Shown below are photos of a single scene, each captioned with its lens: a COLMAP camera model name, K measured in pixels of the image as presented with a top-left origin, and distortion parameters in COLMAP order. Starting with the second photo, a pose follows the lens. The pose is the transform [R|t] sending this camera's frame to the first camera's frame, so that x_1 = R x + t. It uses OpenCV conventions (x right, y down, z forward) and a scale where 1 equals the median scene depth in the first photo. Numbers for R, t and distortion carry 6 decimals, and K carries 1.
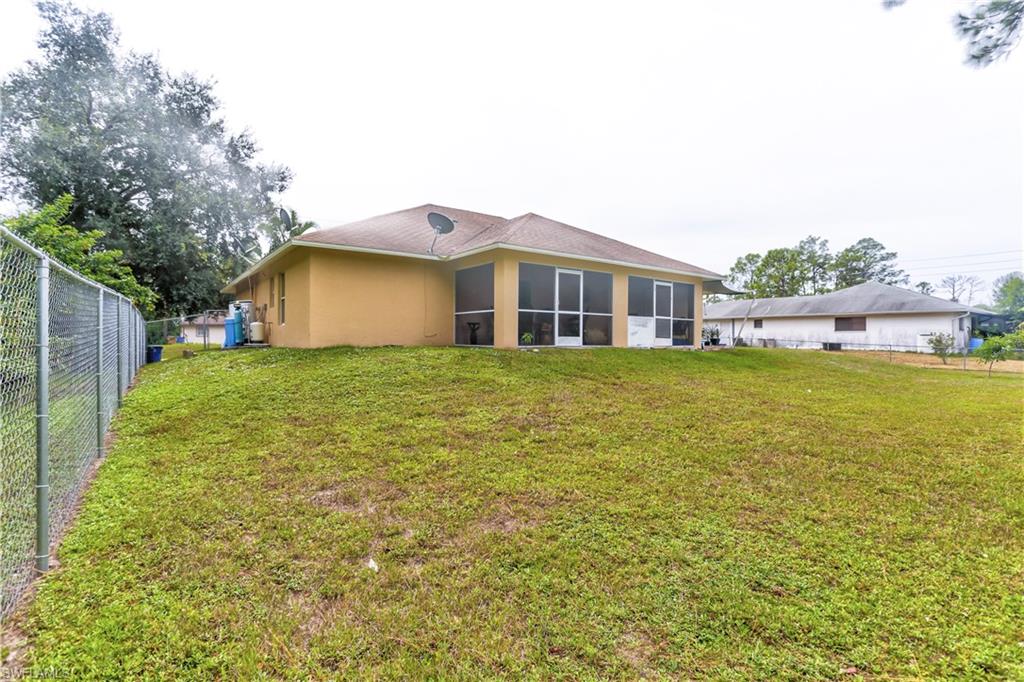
lens RADIAL K [[497.9, 0, 512.9], [0, 497.9, 338.8], [0, 0, 1]] dist [-0.038634, 0.015661]
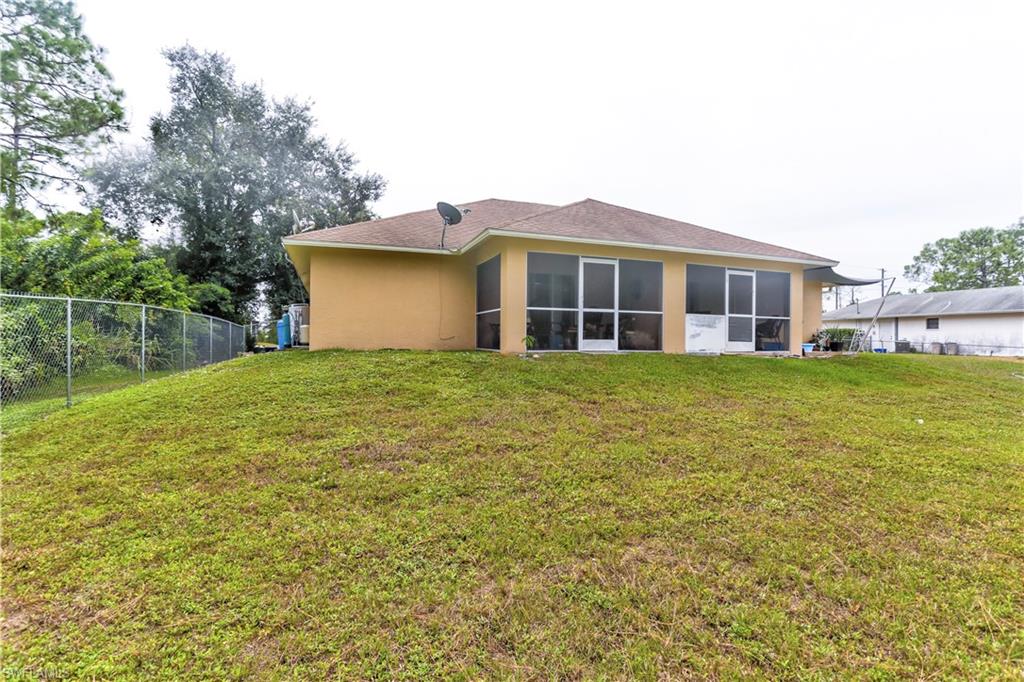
lens RADIAL K [[495.6, 0, 514.1], [0, 495.6, 342.9], [0, 0, 1]] dist [-0.056667, 0.026984]
pose [[0.955557, 0.005041, -0.294763, 0.189705], [-0.003936, 0.999983, 0.004344, -0.001528], [0.294779, -0.002991, 0.955561, 0.147680]]
